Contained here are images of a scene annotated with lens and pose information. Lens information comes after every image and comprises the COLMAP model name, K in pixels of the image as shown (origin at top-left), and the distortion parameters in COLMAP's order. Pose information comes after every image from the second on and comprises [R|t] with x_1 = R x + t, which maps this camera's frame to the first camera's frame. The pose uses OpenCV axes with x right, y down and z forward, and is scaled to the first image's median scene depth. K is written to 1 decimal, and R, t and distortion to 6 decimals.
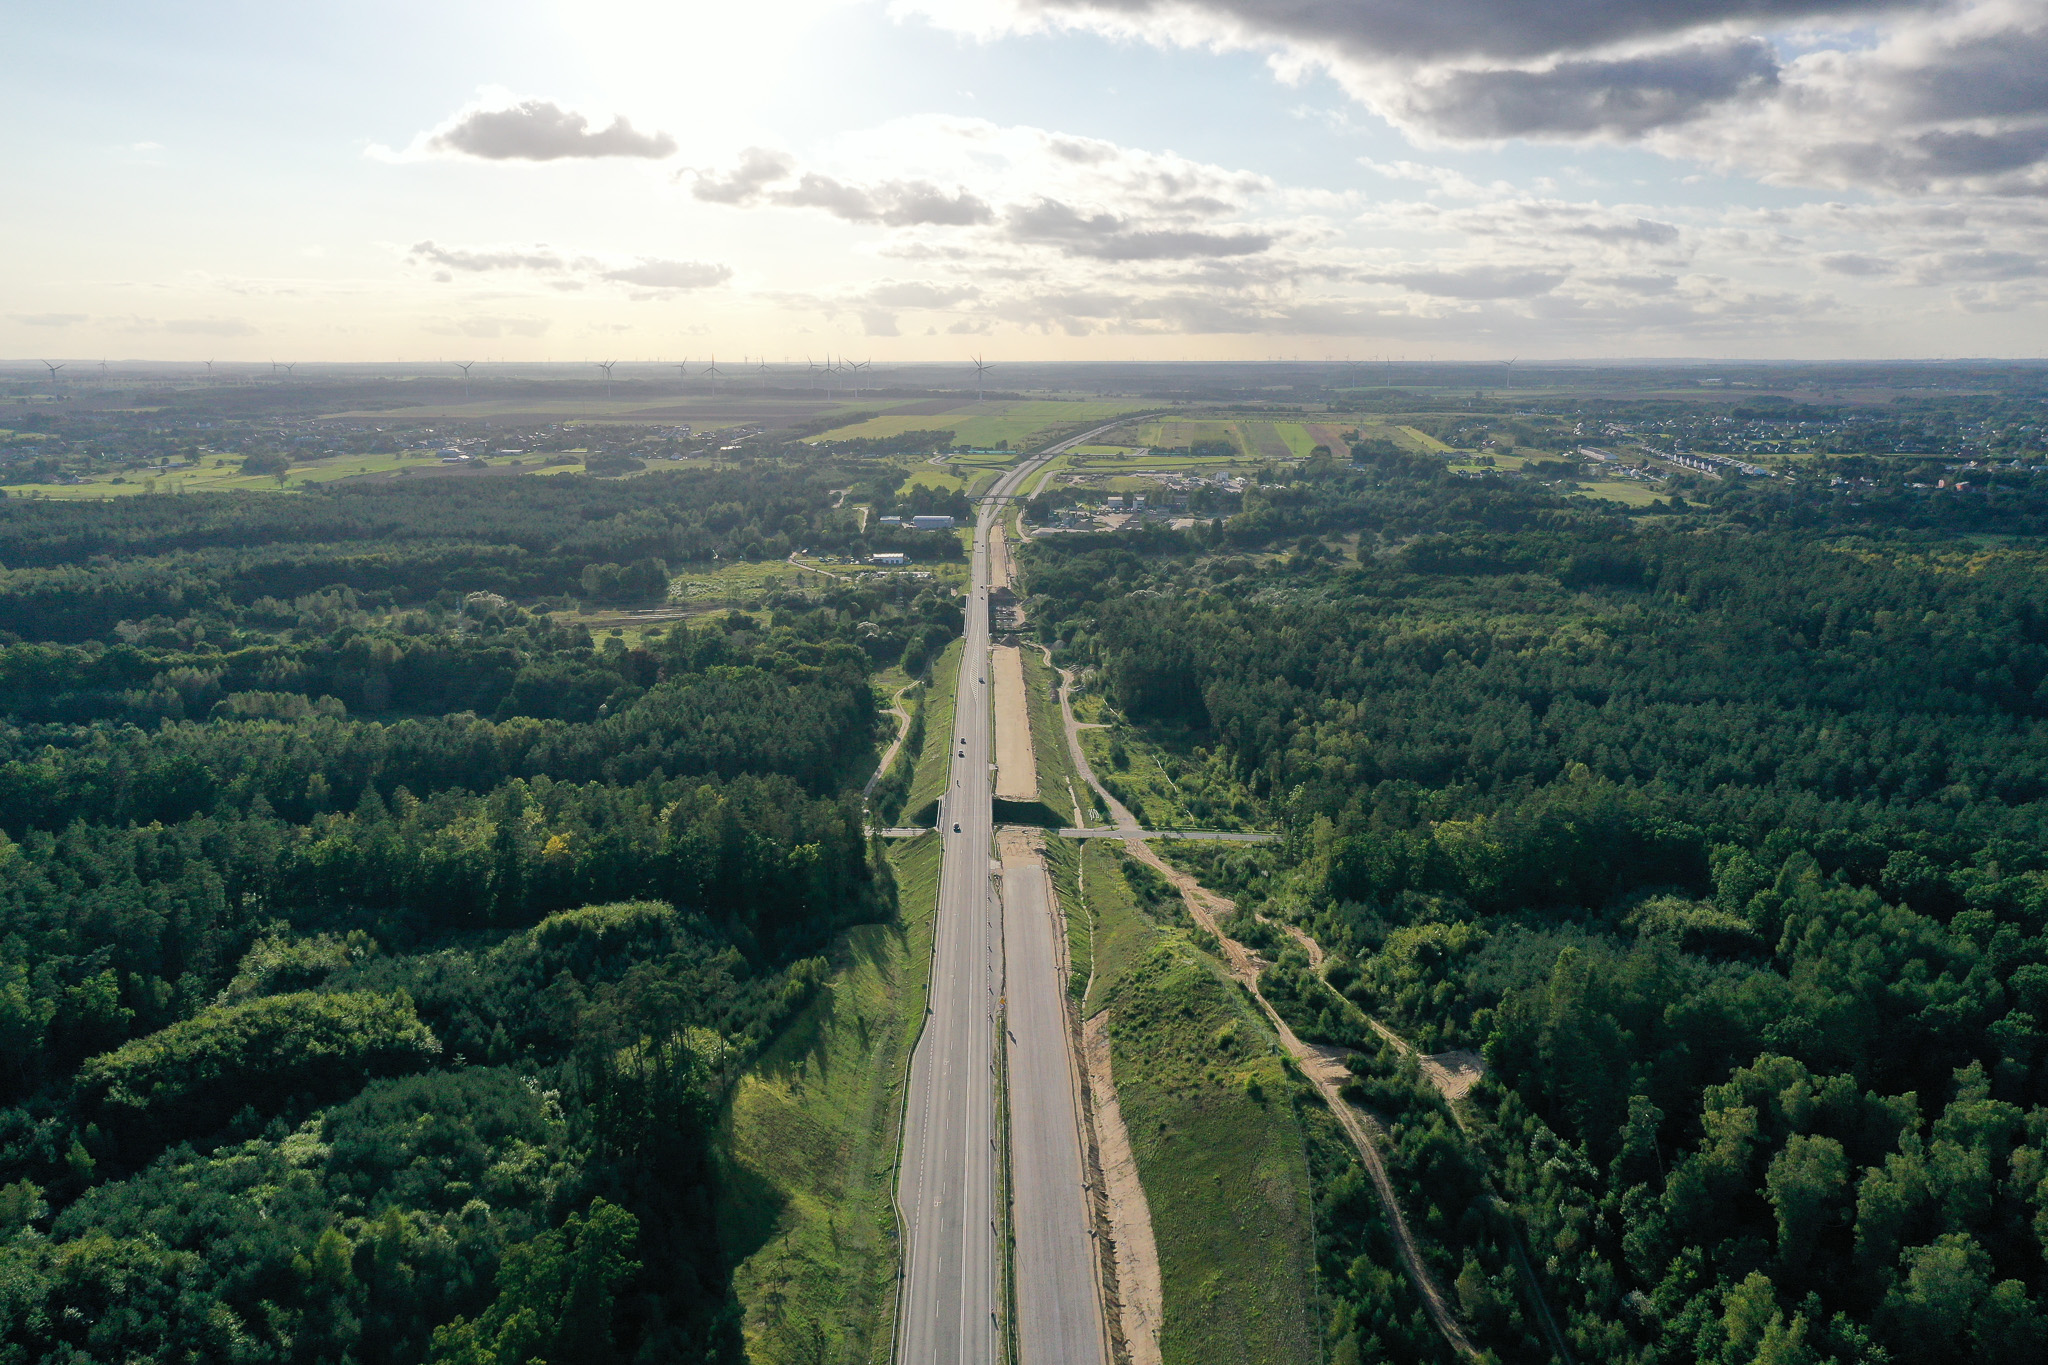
lens RADIAL K [[1636.1, 0, 1024.0], [0, 1636.1, 682.5], [0, 0, 1]] dist [-0.024012, -0.005627]
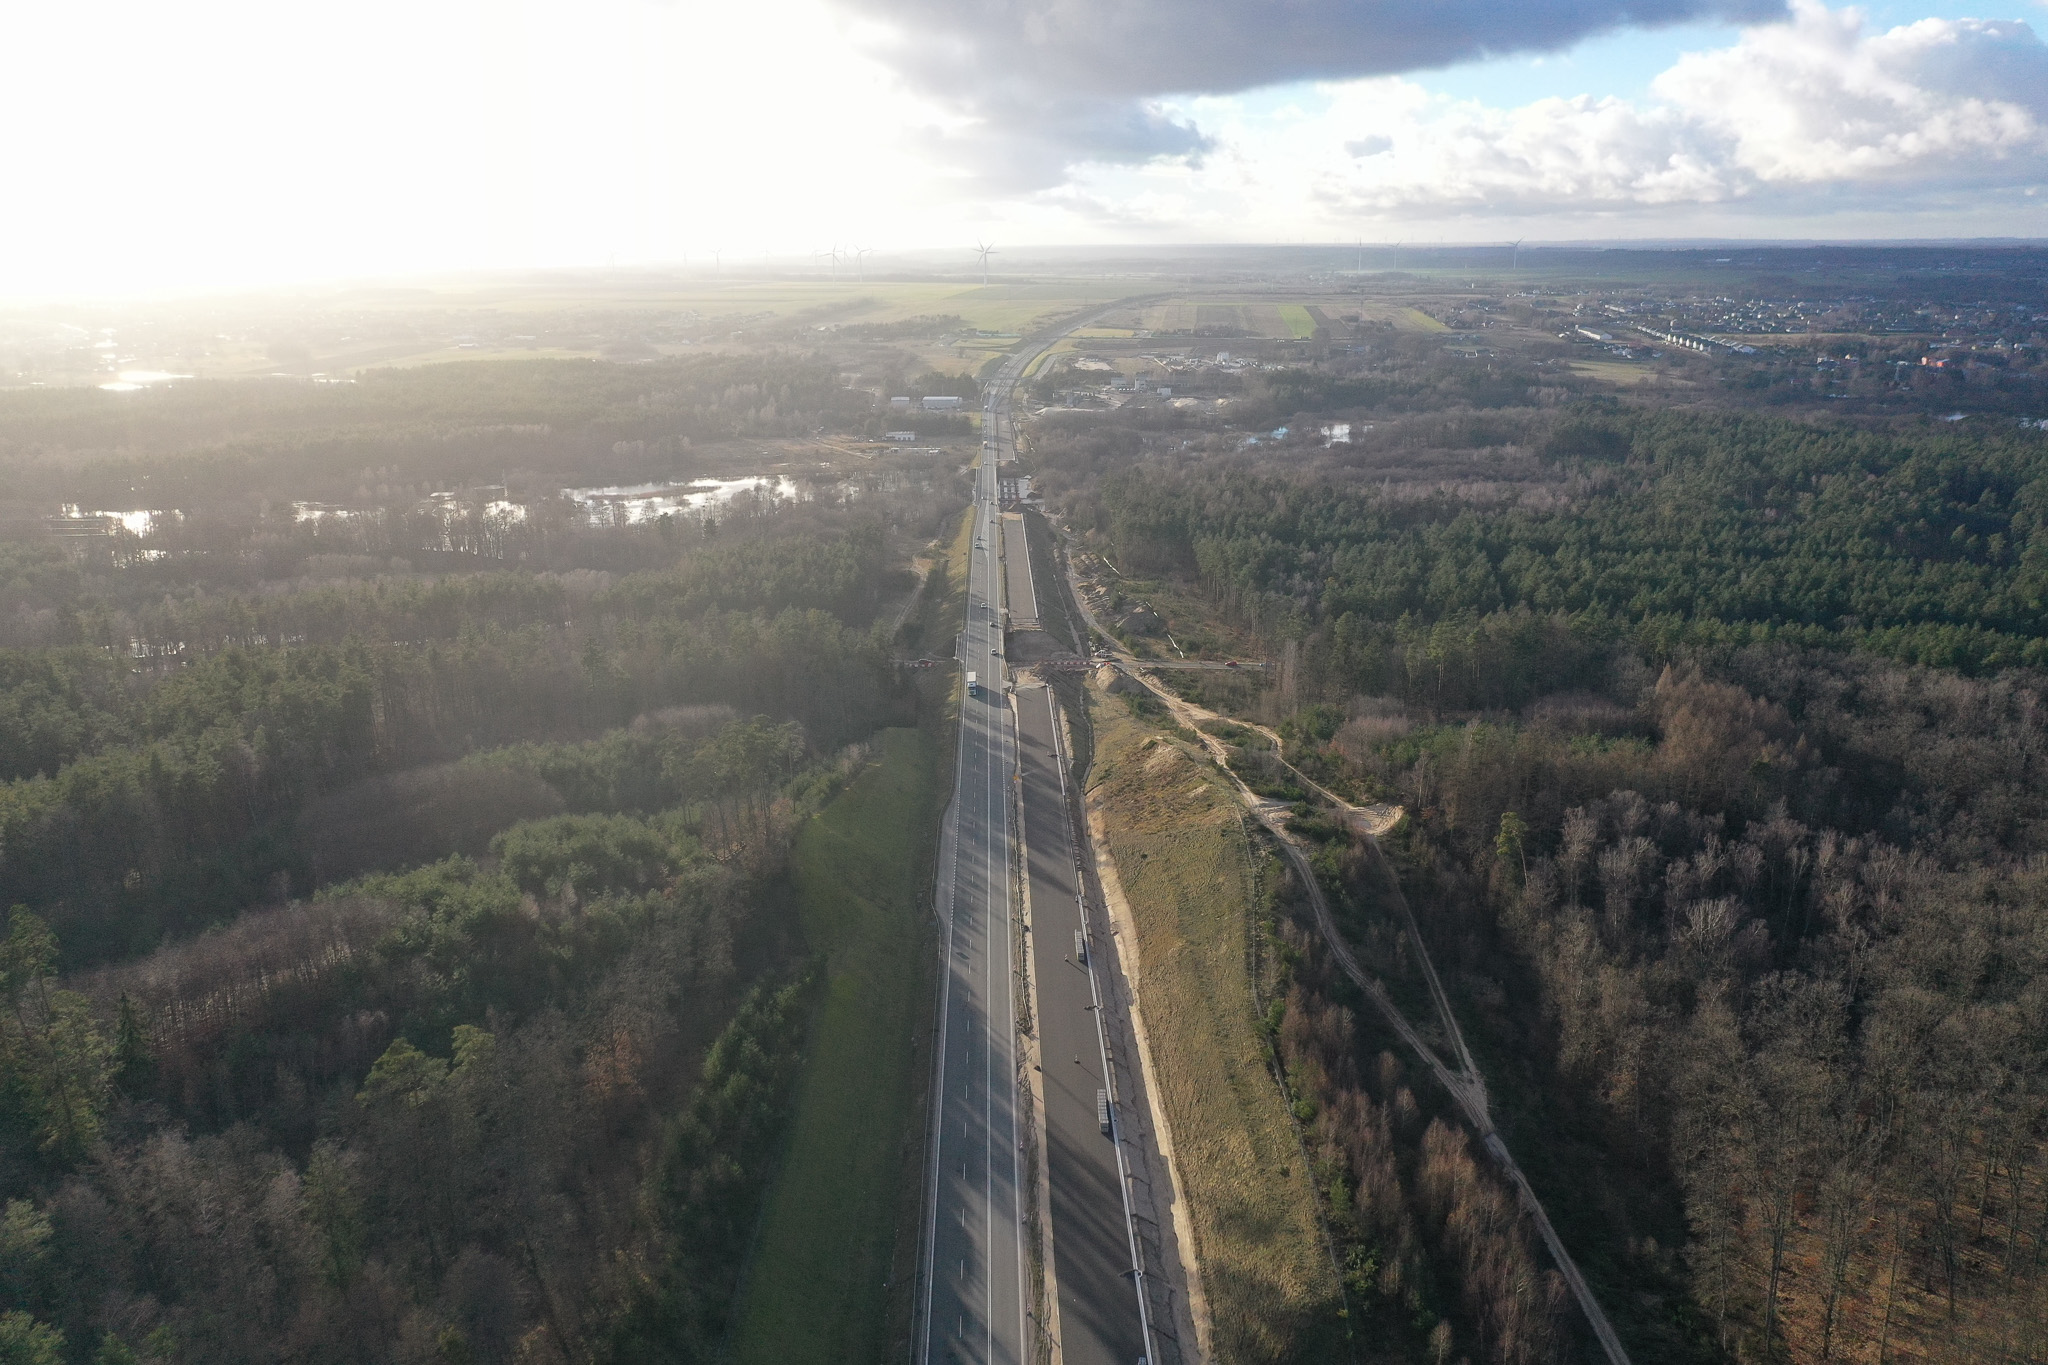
lens RADIAL K [[1636.5, 0, 1024.0], [0, 1636.5, 682.5], [0, 0, 1]] dist [-0.010595, -0.010356]
pose [[0.999986, -0.003255, -0.004221, -0.001022], [0.003530, 0.997745, 0.067033, 0.021667], [0.003993, -0.067047, 0.997742, -0.104696]]
